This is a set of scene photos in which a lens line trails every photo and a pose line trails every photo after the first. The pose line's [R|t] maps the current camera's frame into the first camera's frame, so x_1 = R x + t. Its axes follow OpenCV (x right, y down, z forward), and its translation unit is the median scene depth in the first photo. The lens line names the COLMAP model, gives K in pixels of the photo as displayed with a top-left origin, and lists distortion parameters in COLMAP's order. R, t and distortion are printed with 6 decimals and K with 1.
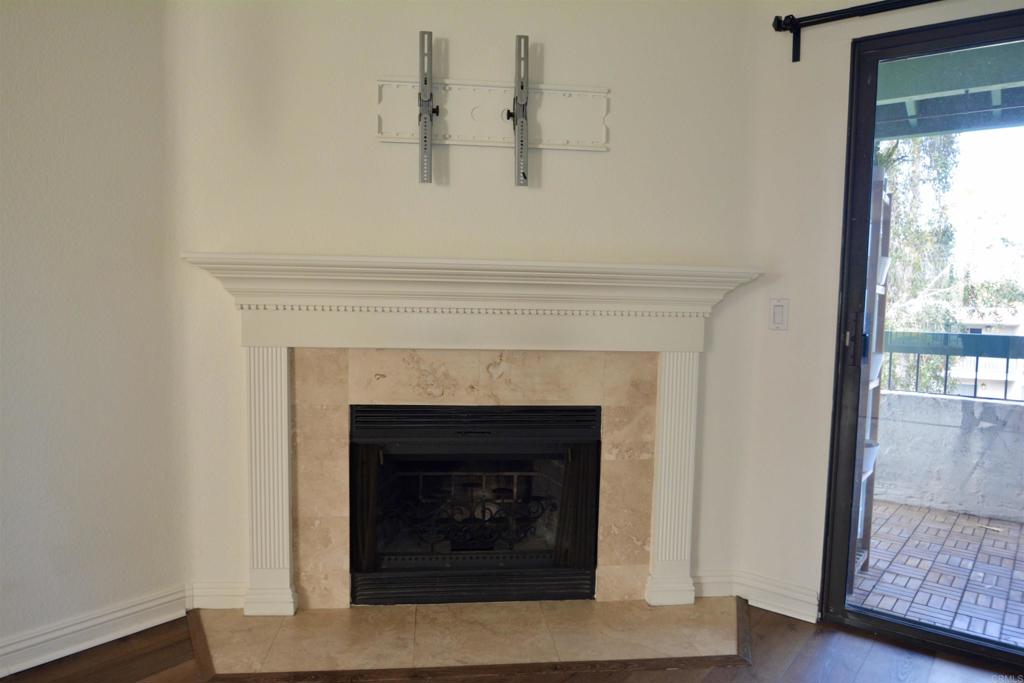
lens RADIAL K [[690.3, 0, 506.7], [0, 690.3, 353.3], [0, 0, 1]] dist [-0.044600, 0.001450]
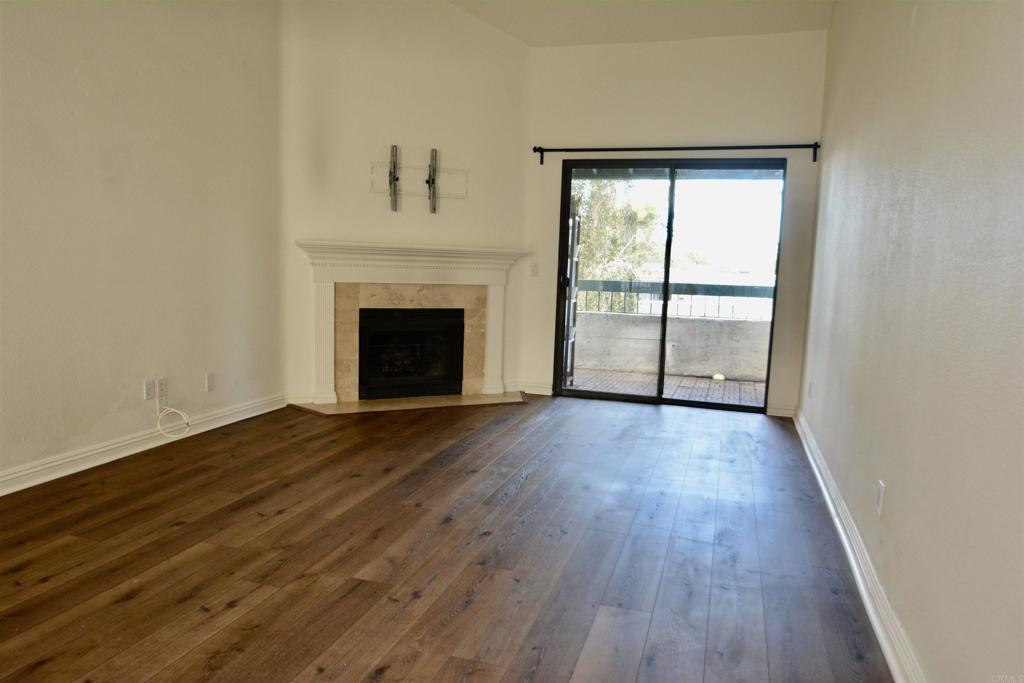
lens RADIAL K [[690.3, 0, 506.7], [0, 690.3, 353.3], [0, 0, 1]] dist [-0.044600, 0.001450]
pose [[0.934854, -0.034470, 0.353354, -0.569724], [0.013480, 0.998004, 0.061693, 0.087395], [-0.354775, -0.052910, 0.933453, -1.257715]]
